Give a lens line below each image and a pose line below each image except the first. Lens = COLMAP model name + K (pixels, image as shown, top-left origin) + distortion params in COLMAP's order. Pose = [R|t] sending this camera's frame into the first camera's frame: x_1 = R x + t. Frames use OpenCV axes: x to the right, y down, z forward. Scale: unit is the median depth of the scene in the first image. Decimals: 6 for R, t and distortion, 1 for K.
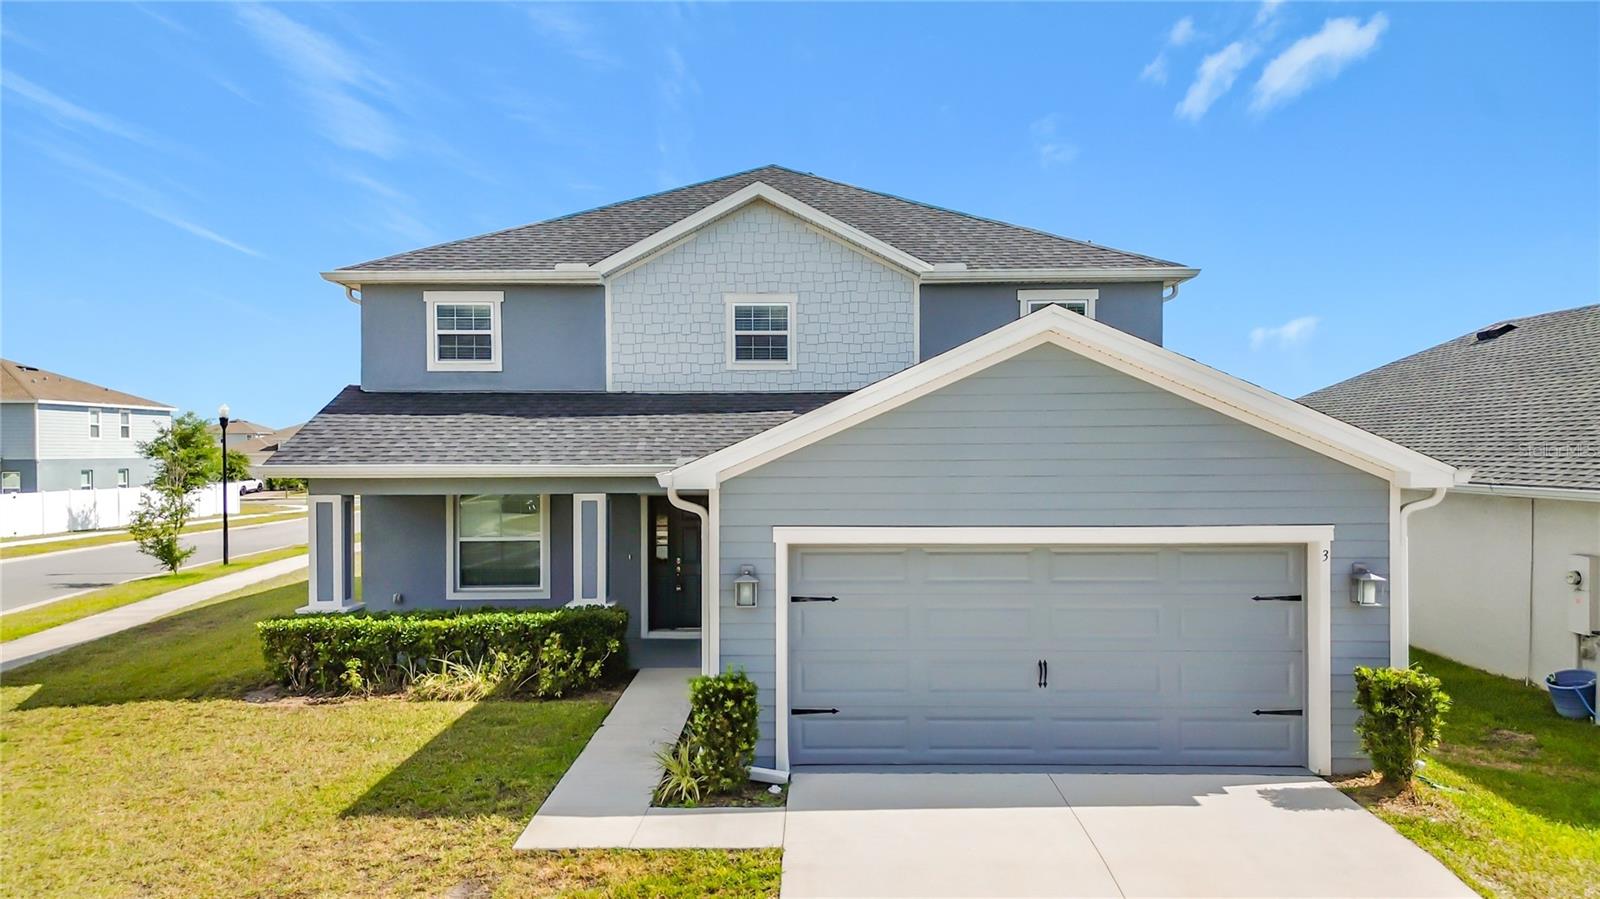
lens RADIAL K [[1139.5, 0, 800.0], [0, 1139.5, 449.5], [0, 0, 1]] dist [0.094342, -0.071033]
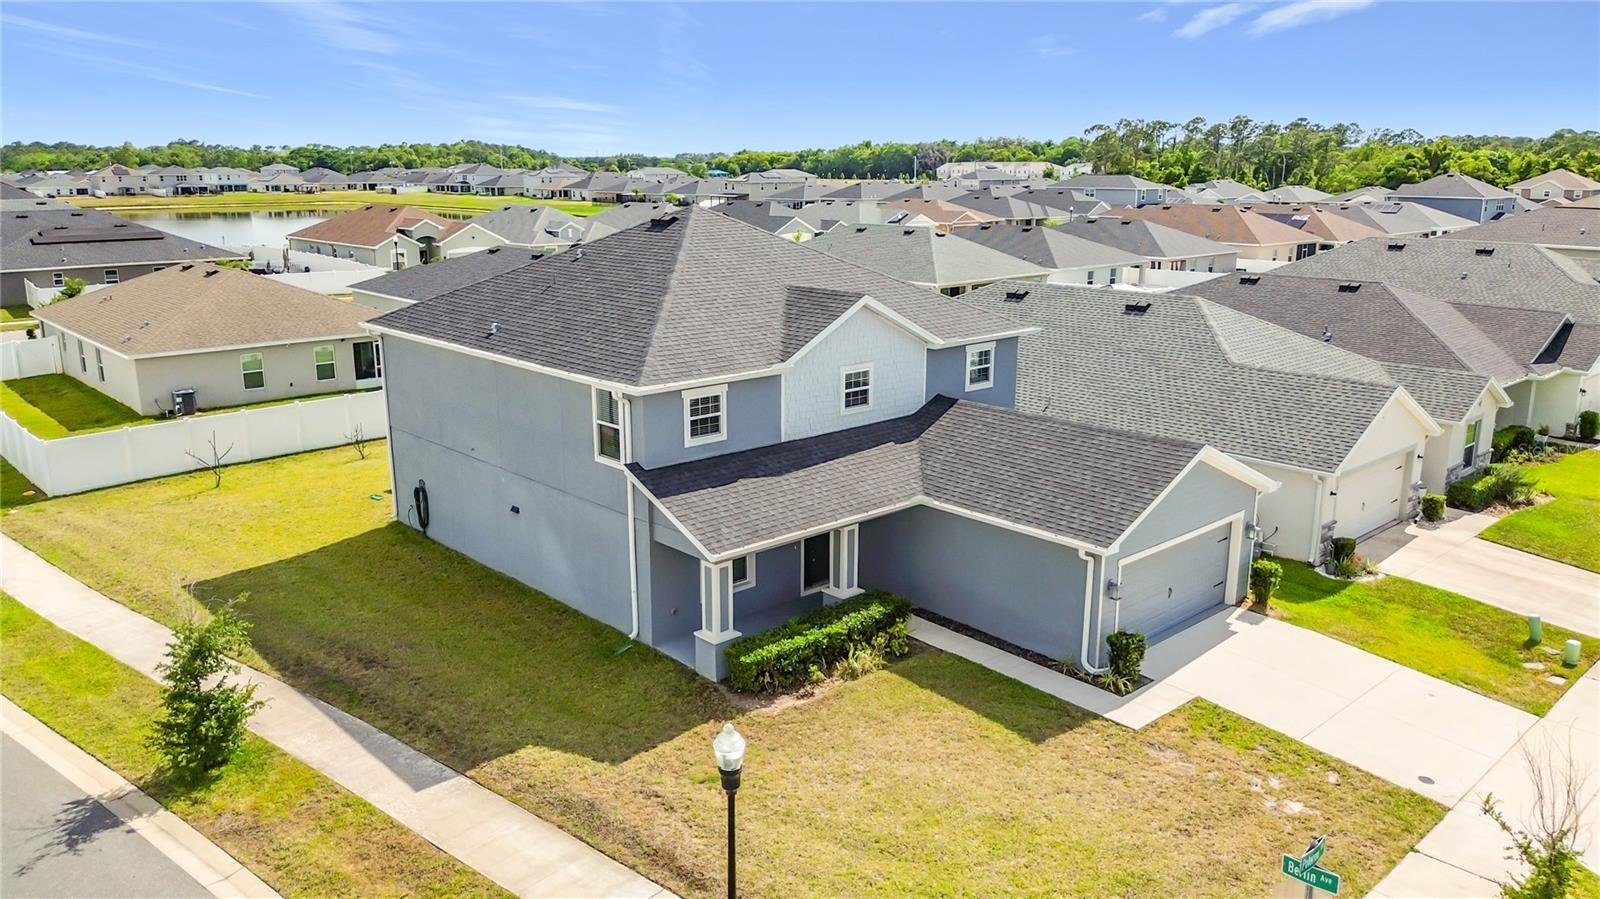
lens RADIAL K [[1166.2, 0, 799.5], [0, 1166.2, 420.3], [0, 0, 1]] dist [0.048094, -0.075269]
pose [[0.734015, -0.142364, 0.664045, -1.154414], [-0.003239, 0.977037, 0.213046, -0.400884], [-0.679126, -0.158530, 0.716698, -0.078998]]
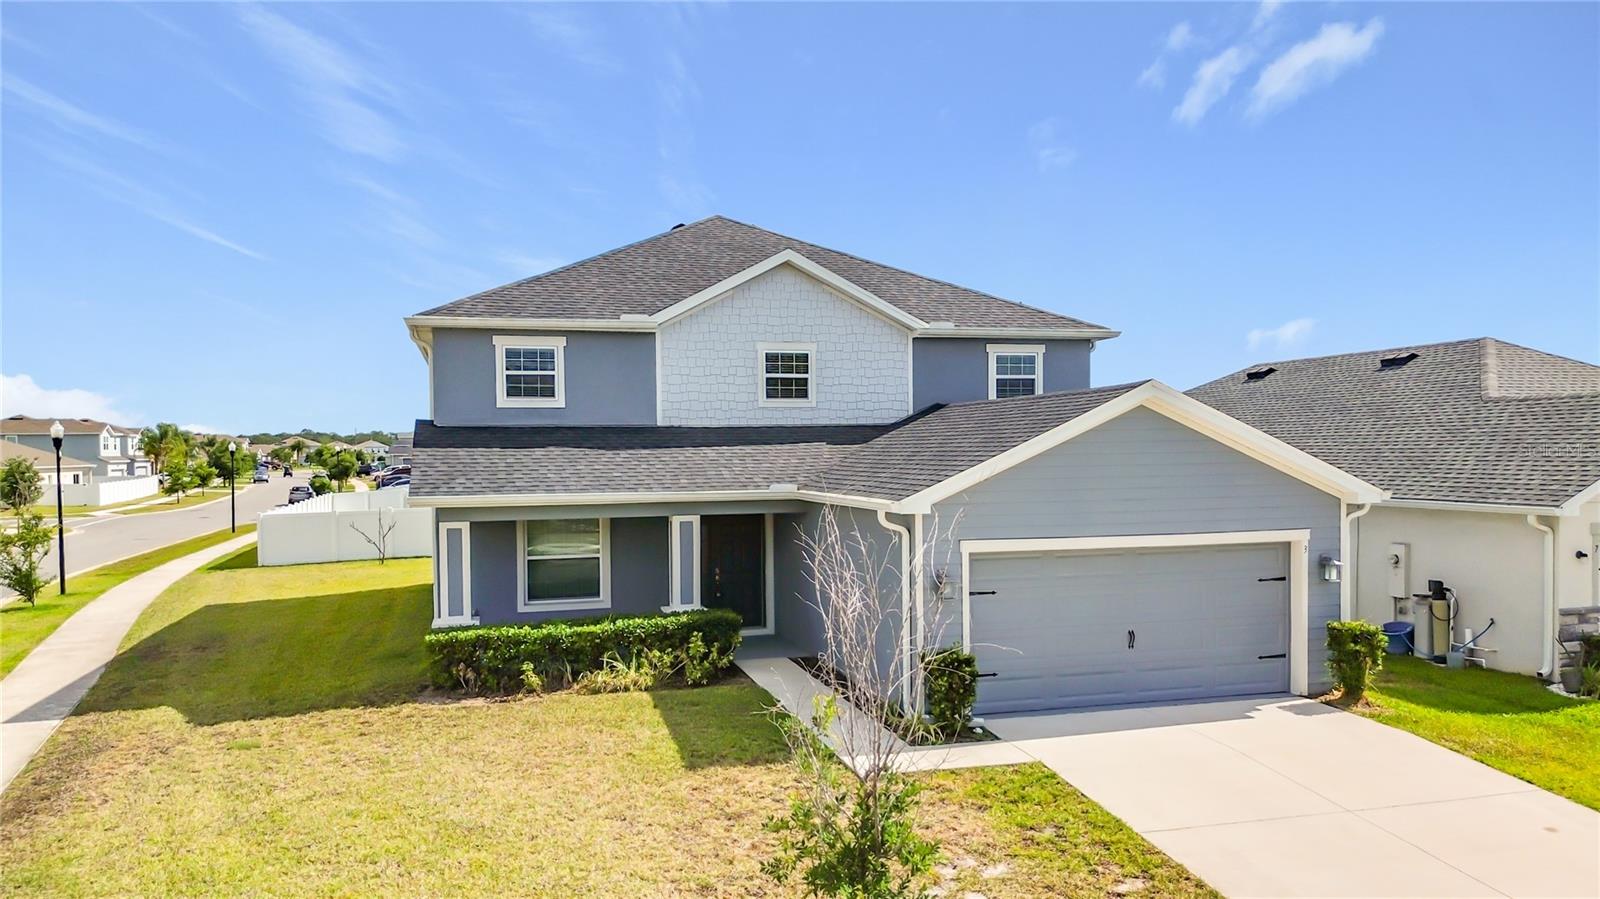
lens RADIAL K [[1178.5, 0, 802.2], [0, 1178.5, 459.2], [0, 0, 1]] dist [0.042844, -0.003747]
pose [[0.961474, -0.008798, 0.274754, -0.360118], [0.007035, 0.999948, 0.007401, -0.024971], [-0.274805, -0.005183, 0.961486, -0.180947]]
